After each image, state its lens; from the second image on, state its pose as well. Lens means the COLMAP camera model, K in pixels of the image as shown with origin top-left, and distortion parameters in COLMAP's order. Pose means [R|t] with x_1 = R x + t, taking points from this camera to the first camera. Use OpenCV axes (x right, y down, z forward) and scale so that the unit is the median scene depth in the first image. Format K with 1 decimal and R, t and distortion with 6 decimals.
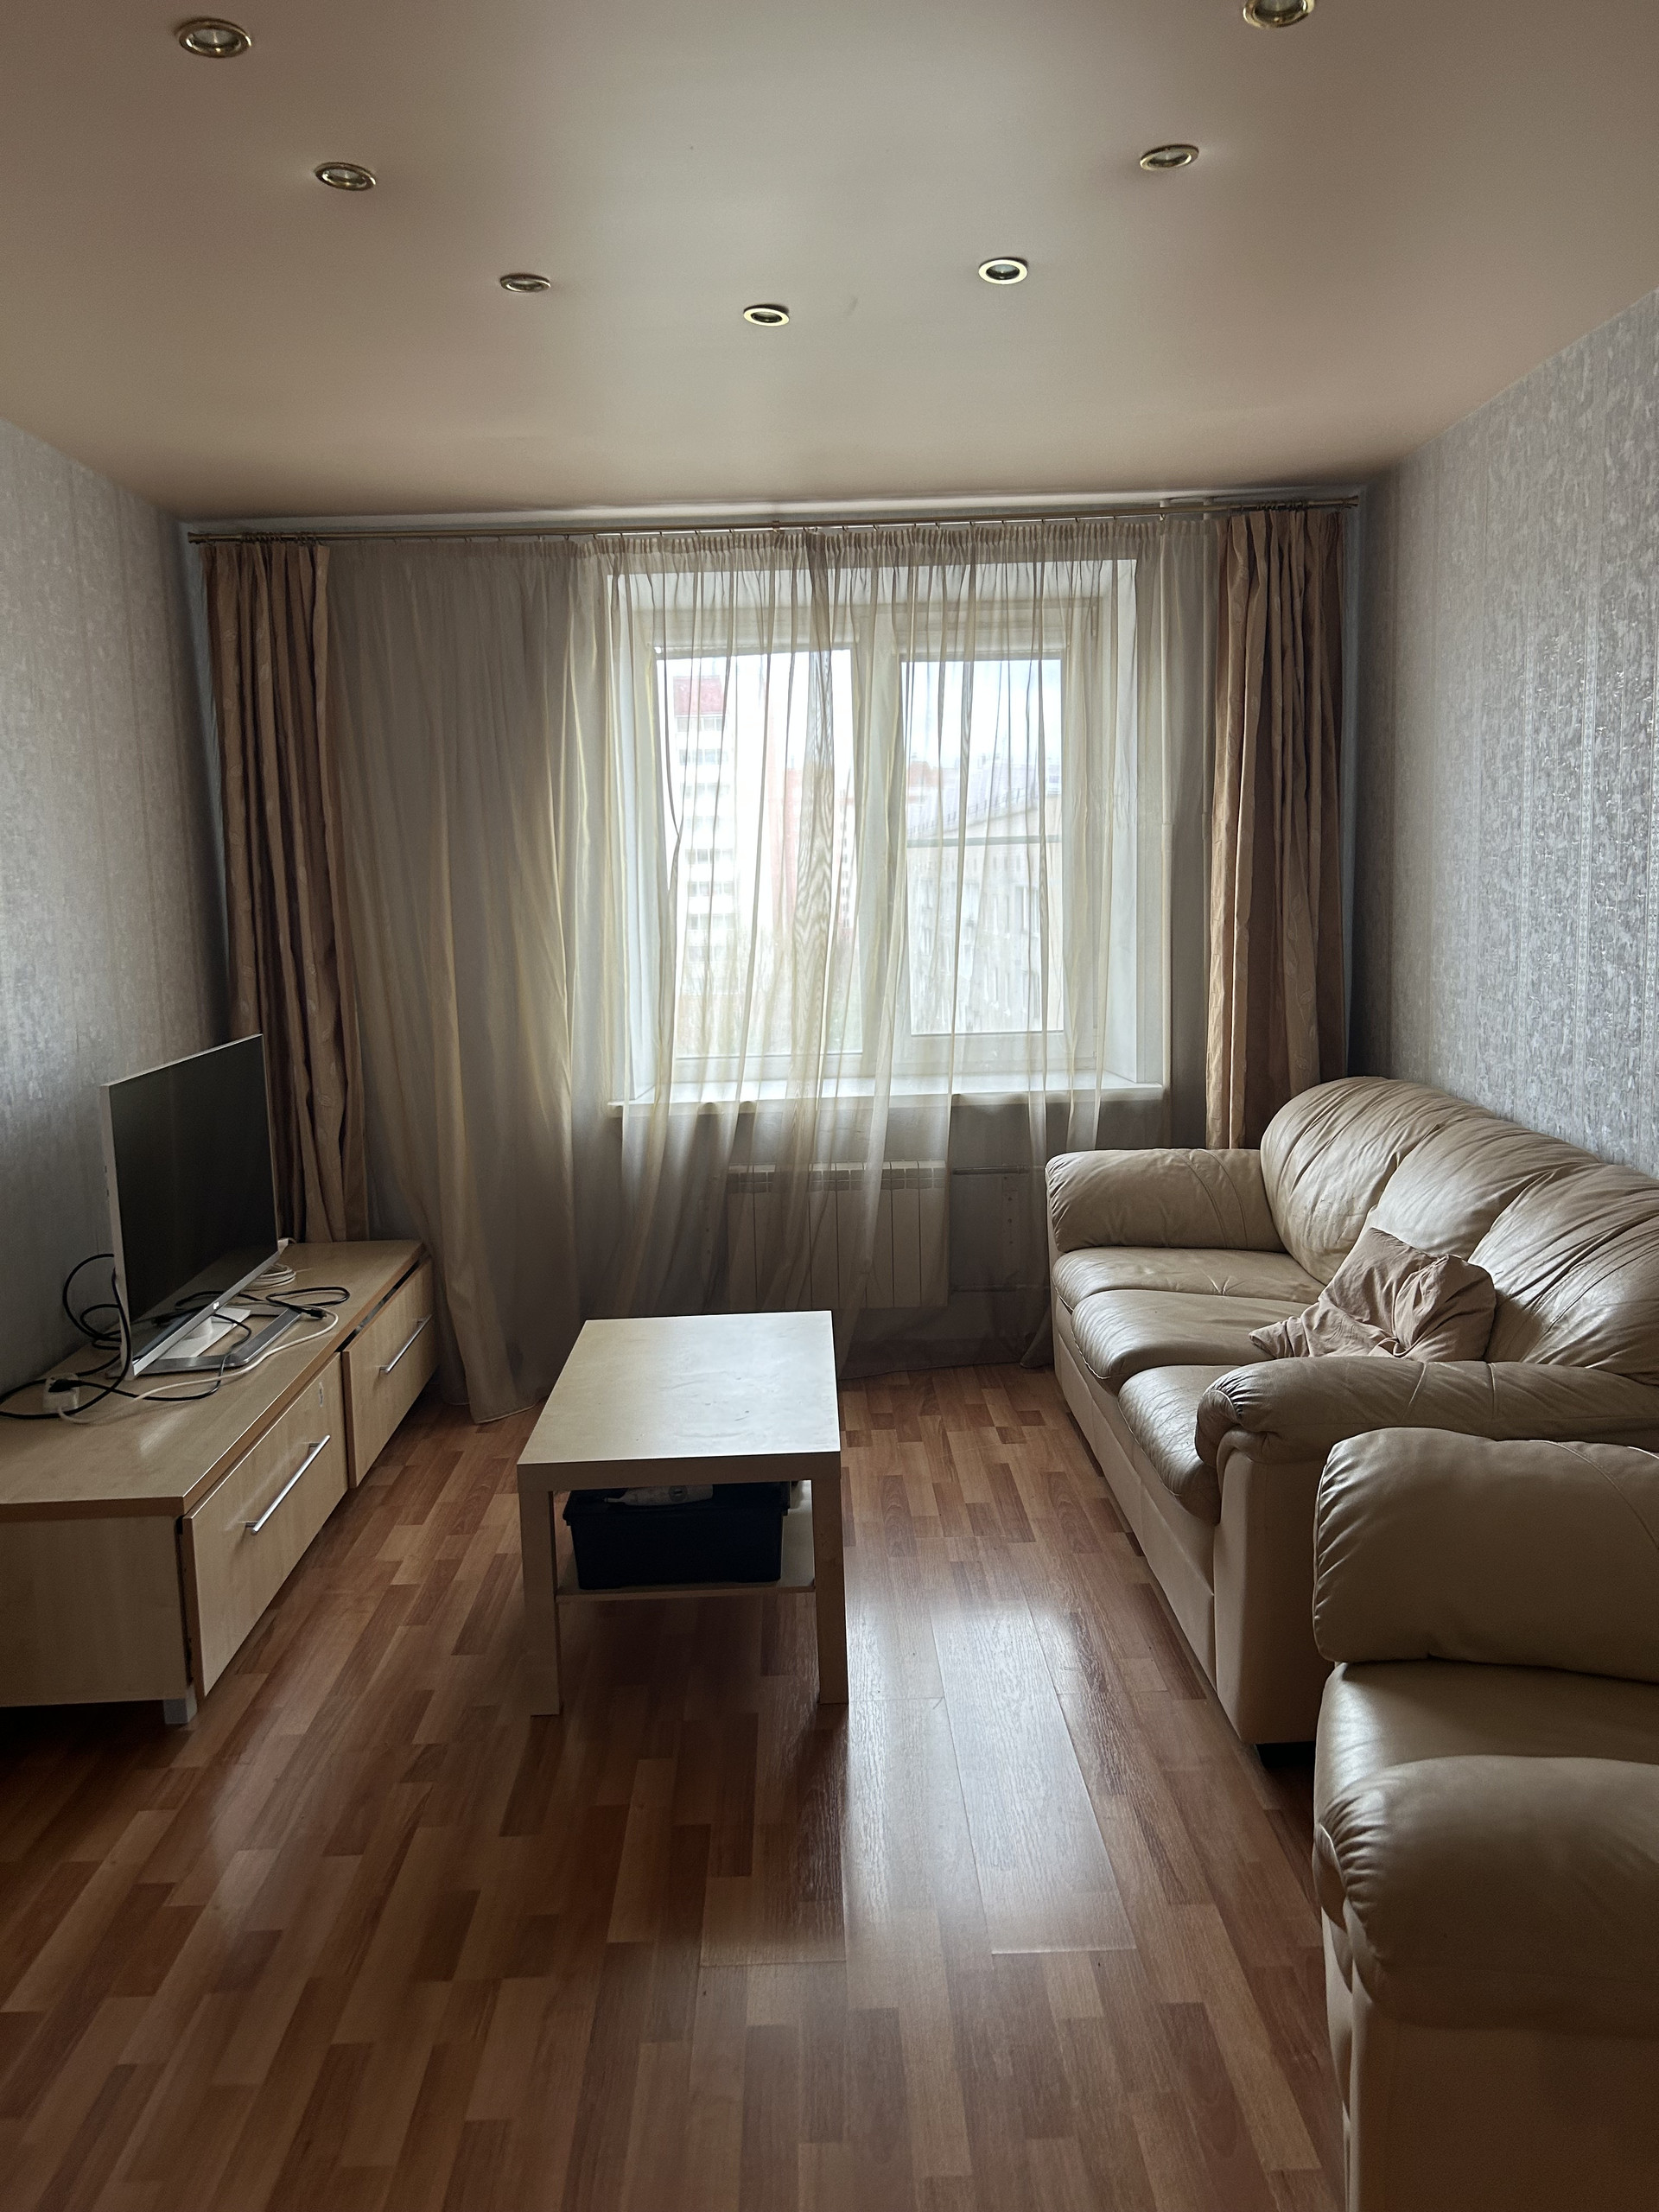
lens RADIAL K [[1626.3, 0, 825.2], [0, 1626.3, 1078.0], [0, 0, 1]] dist [0.031188, -0.054377]
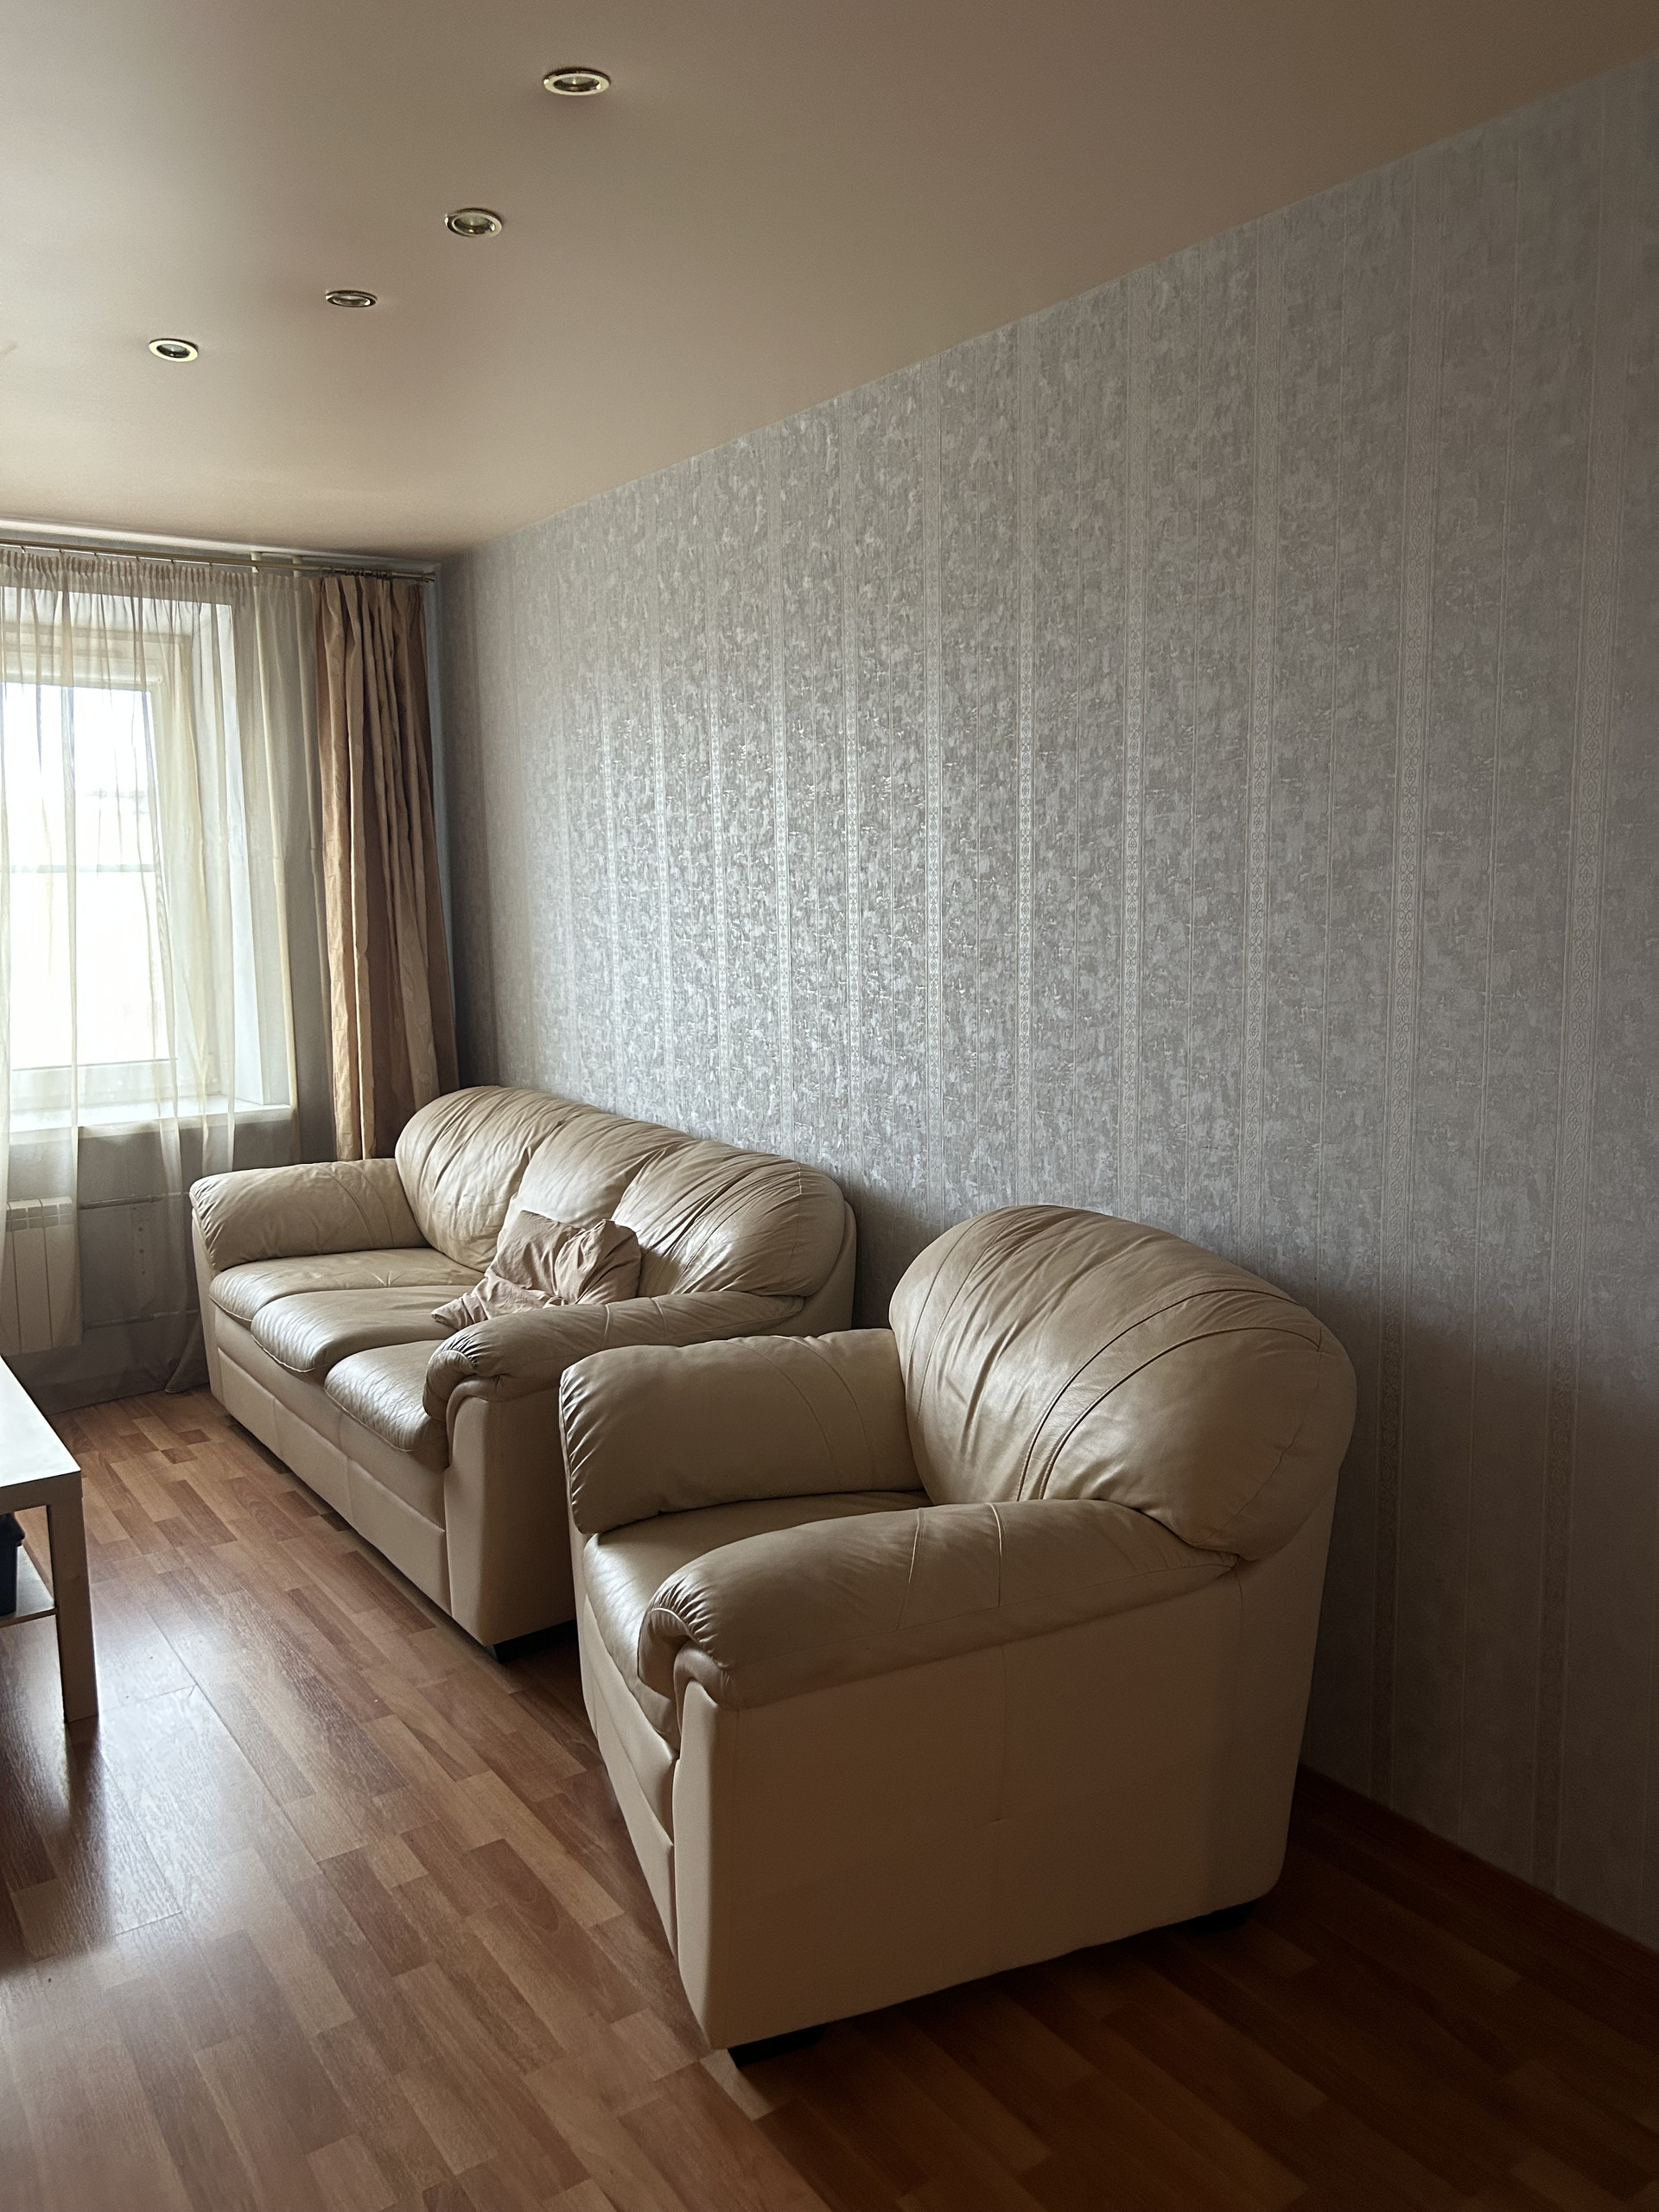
lens RADIAL K [[1626.3, 0, 825.2], [0, 1626.3, 1078.0], [0, 0, 1]] dist [0.031188, -0.054377]
pose [[0.827020, -0.048612, 0.560066, -0.127334], [0.058114, 0.998310, 0.000837, 0.007191], [-0.559160, 0.031855, 0.828447, -0.091497]]
